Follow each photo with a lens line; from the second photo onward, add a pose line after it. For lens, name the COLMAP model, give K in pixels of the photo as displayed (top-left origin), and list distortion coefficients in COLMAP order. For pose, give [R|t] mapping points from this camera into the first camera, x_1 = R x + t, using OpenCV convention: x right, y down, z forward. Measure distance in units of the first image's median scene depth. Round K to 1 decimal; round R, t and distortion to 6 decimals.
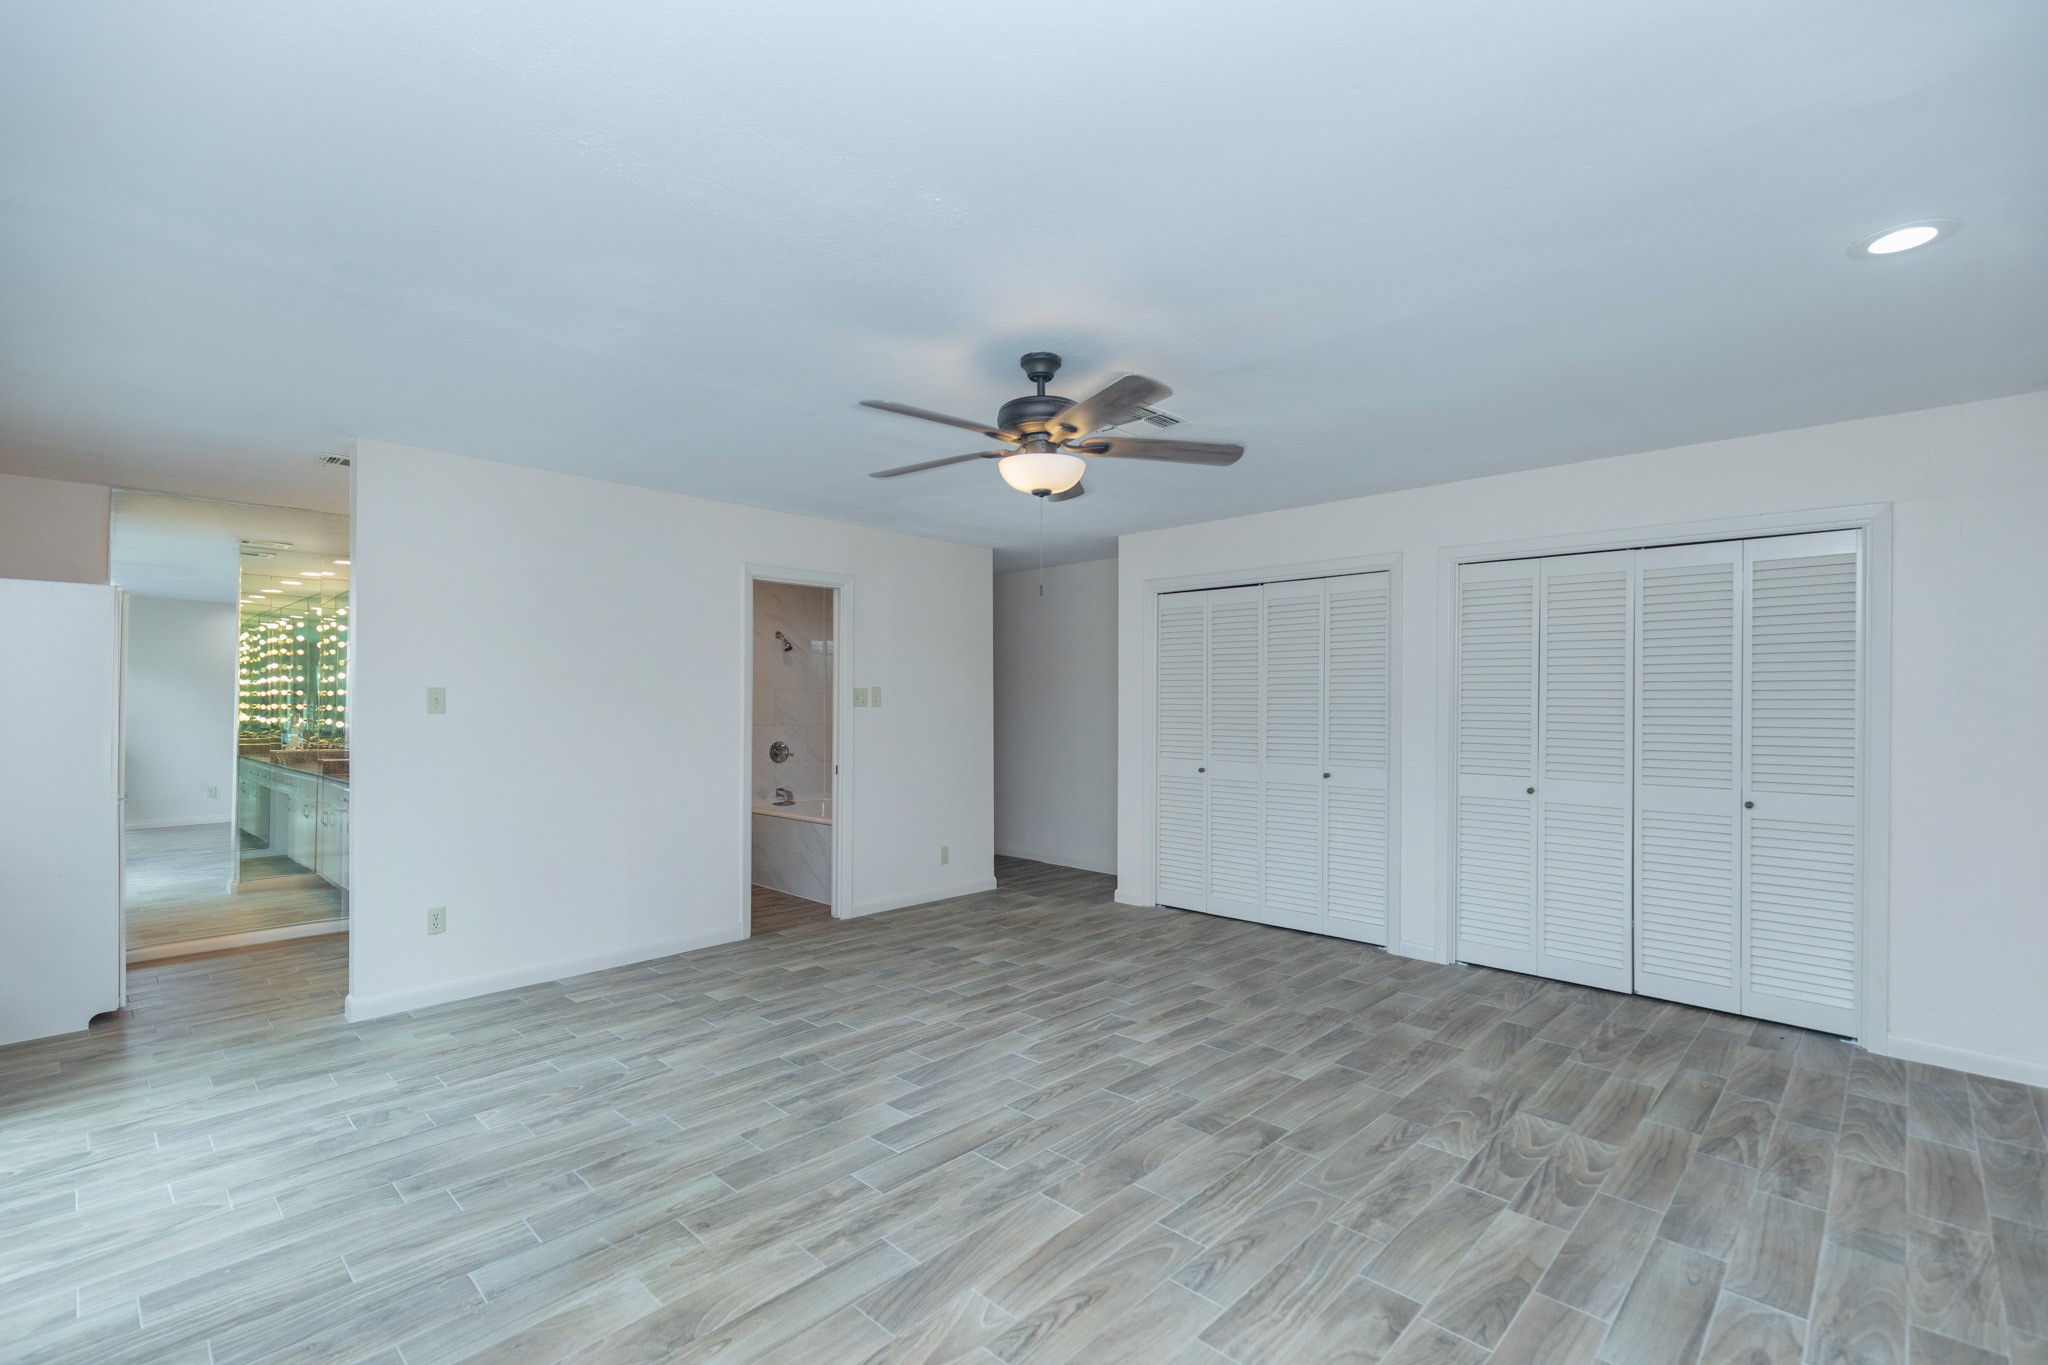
lens RADIAL K [[915.4, 0, 1027.9], [0, 915.4, 705.4], [0, 0, 1]] dist [0.011689, -0.000751]
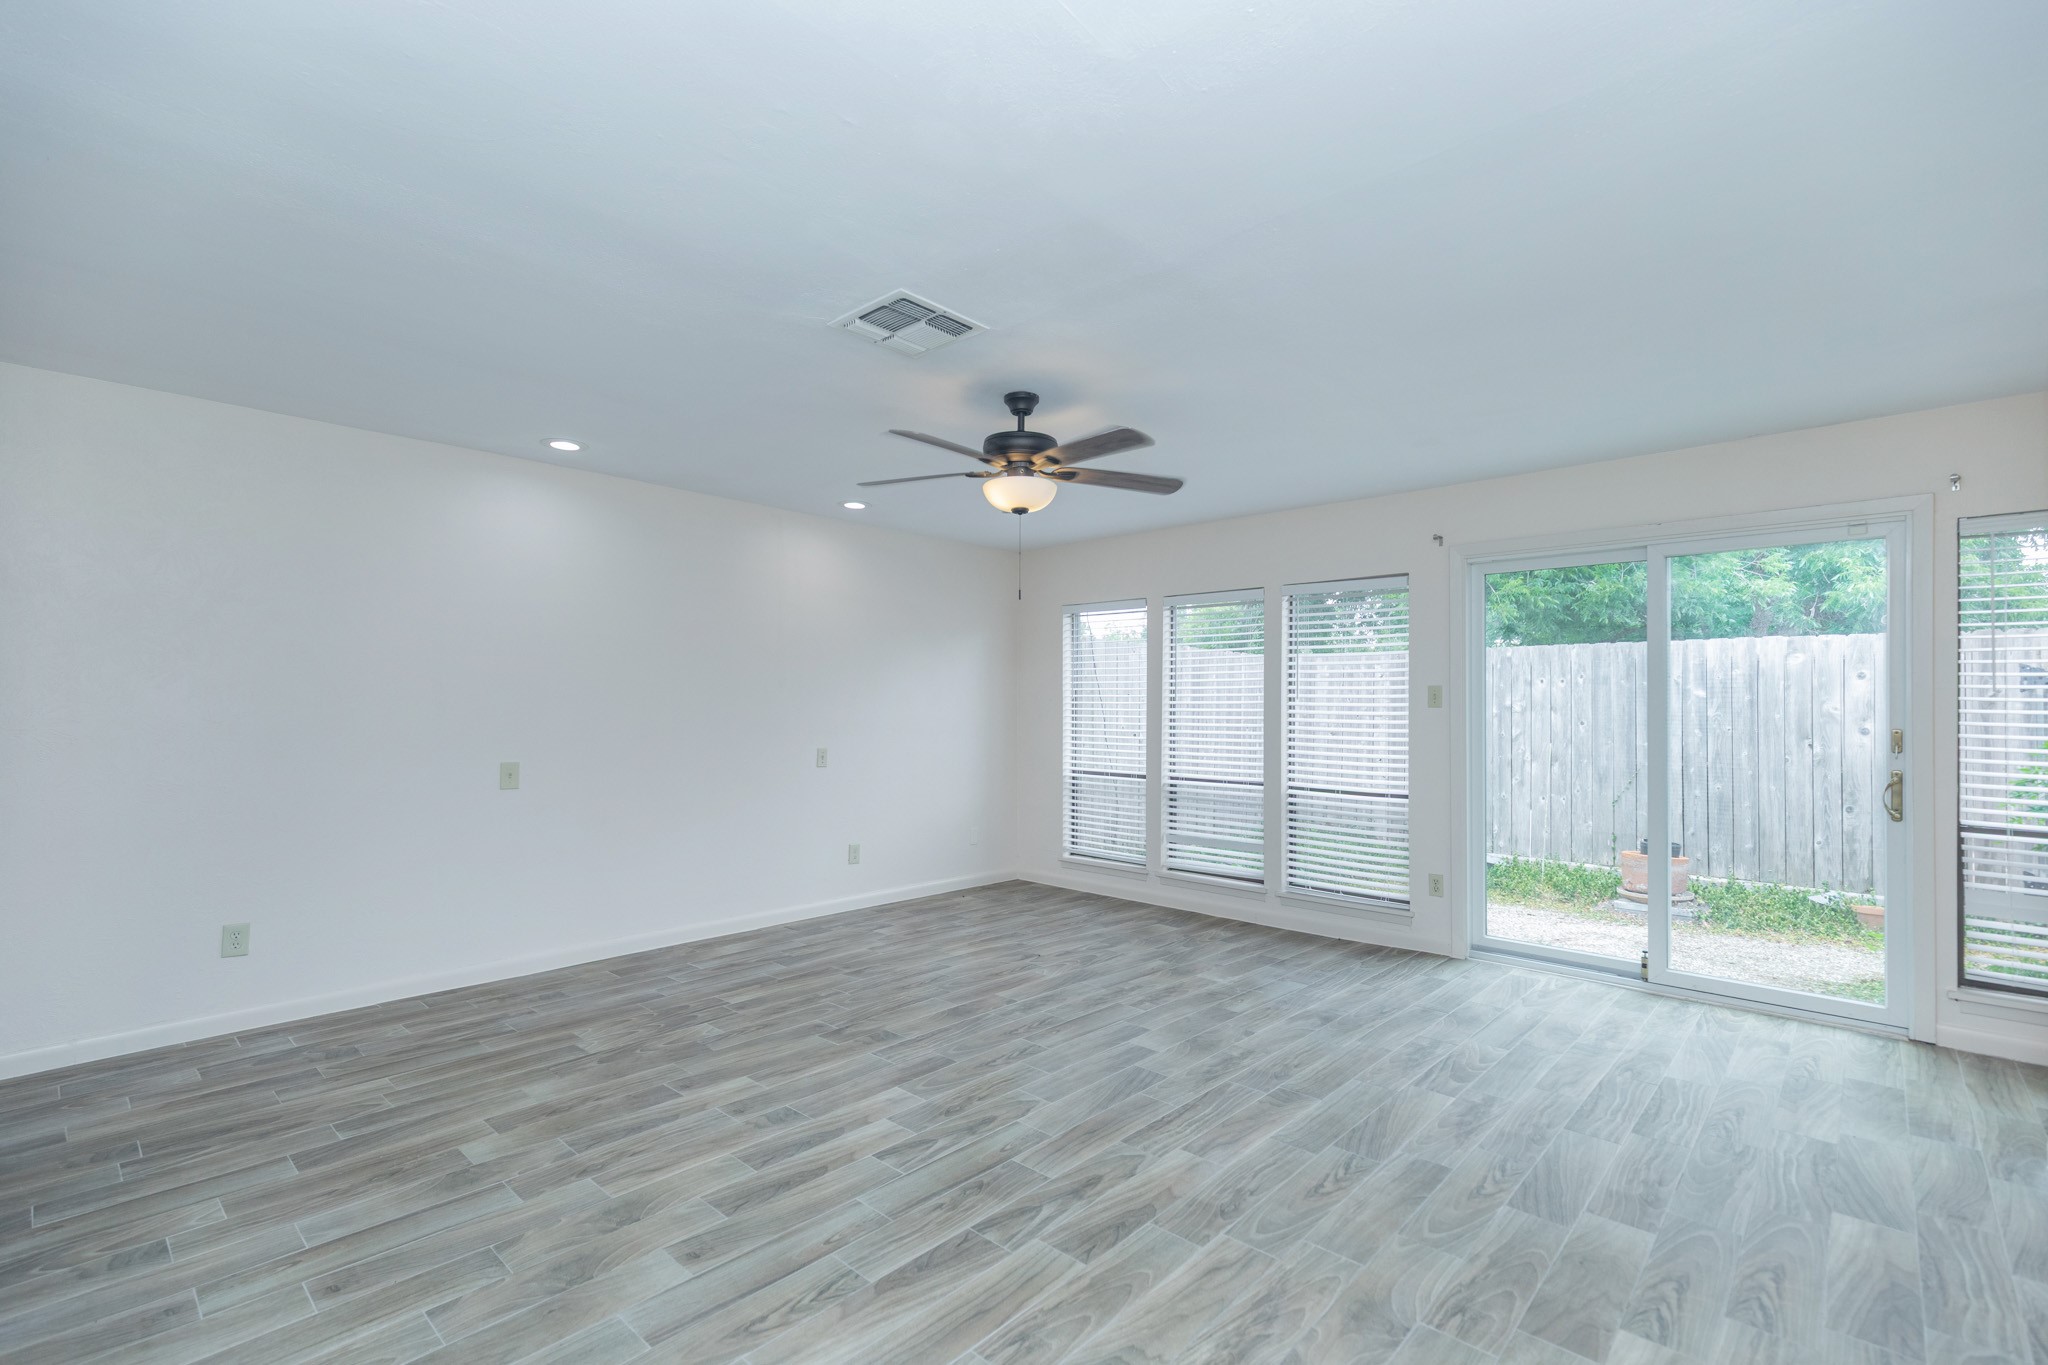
lens RADIAL K [[915.4, 0, 1027.9], [0, 915.4, 705.4], [0, 0, 1]] dist [0.011689, -0.000751]
pose [[-0.999782, -0.005165, -0.020221, 0.025366], [-0.005086, 0.999979, -0.003981, 0.019345], [0.020241, -0.003877, -0.999788, 2.006023]]
